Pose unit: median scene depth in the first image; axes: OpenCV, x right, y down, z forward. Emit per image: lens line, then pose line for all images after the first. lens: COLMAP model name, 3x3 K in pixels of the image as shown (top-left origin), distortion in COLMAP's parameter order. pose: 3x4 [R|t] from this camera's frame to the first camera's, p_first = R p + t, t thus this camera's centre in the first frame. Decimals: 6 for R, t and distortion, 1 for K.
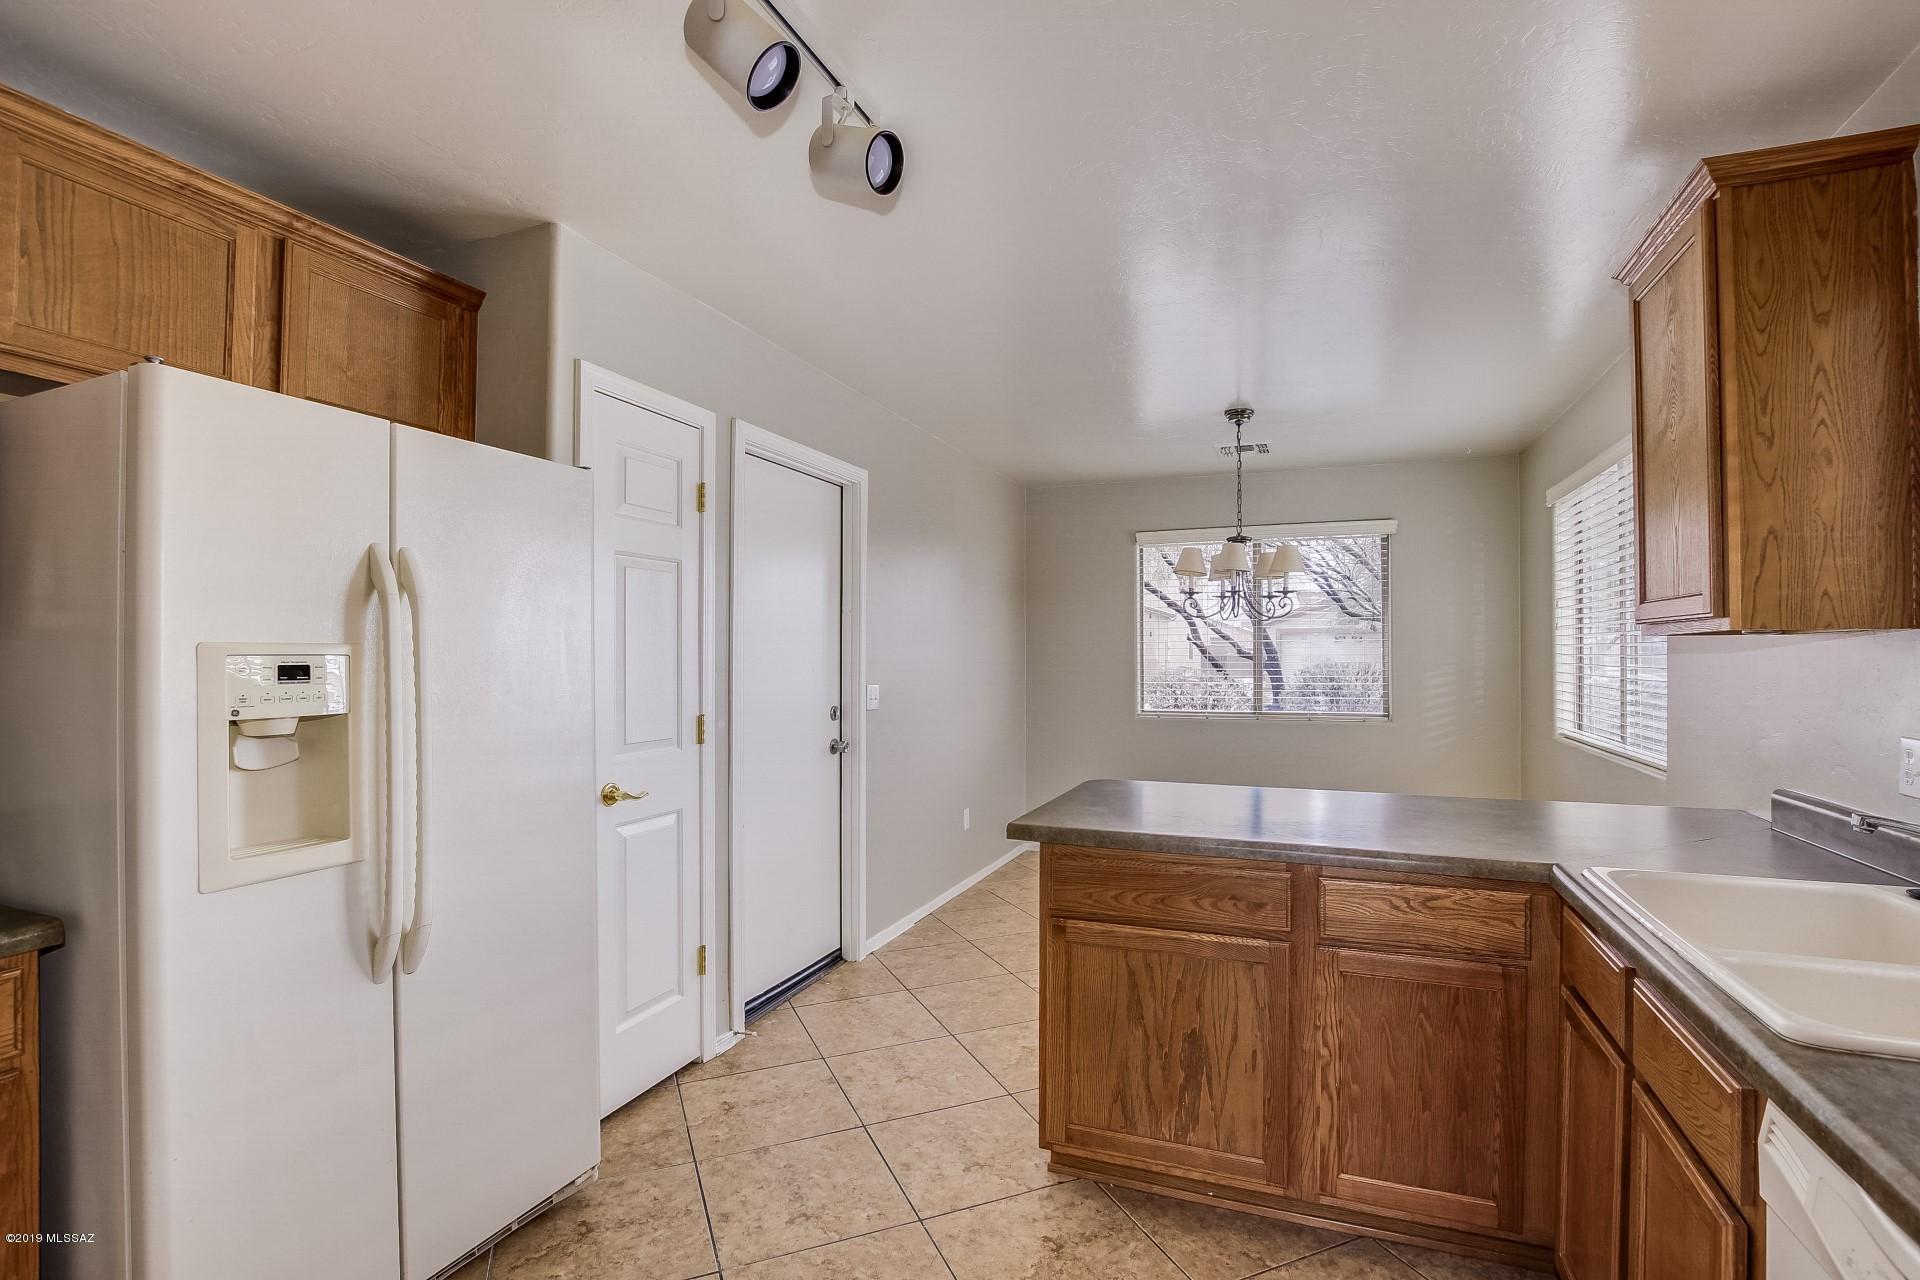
lens RADIAL K [[920.0, 0, 958.9], [0, 920.0, 652.1], [0, 0, 1]] dist [-0.002696, -0.000518]
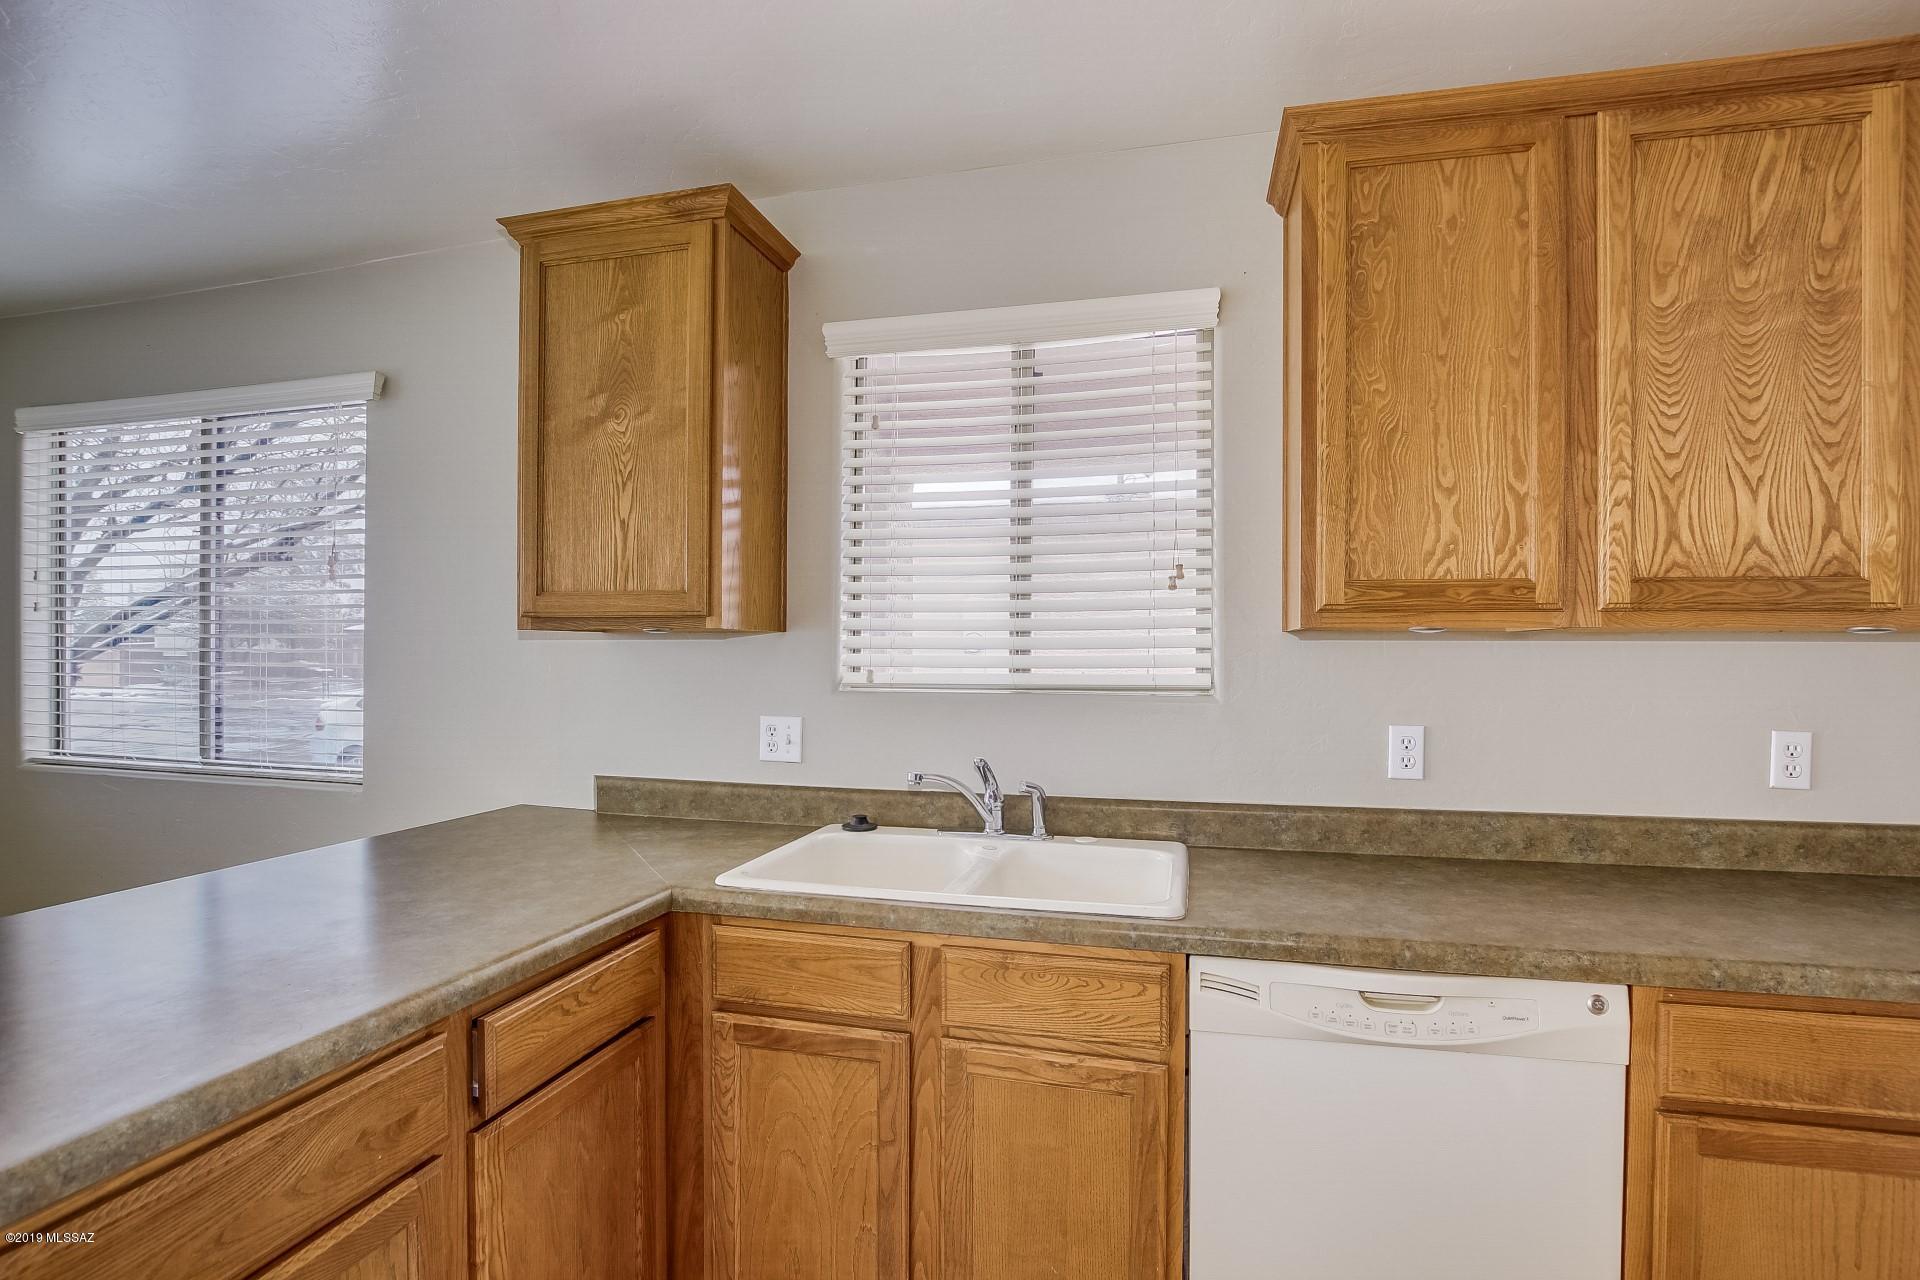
lens RADIAL K [[920.0, 0, 958.9], [0, 920.0, 652.1], [0, 0, 1]] dist [-0.002696, -0.000518]
pose [[-0.117873, -0.005527, 0.993013, -0.227366], [-0.007623, 0.999960, 0.004661, -0.003464], [-0.992999, -0.007021, -0.117910, 0.691192]]
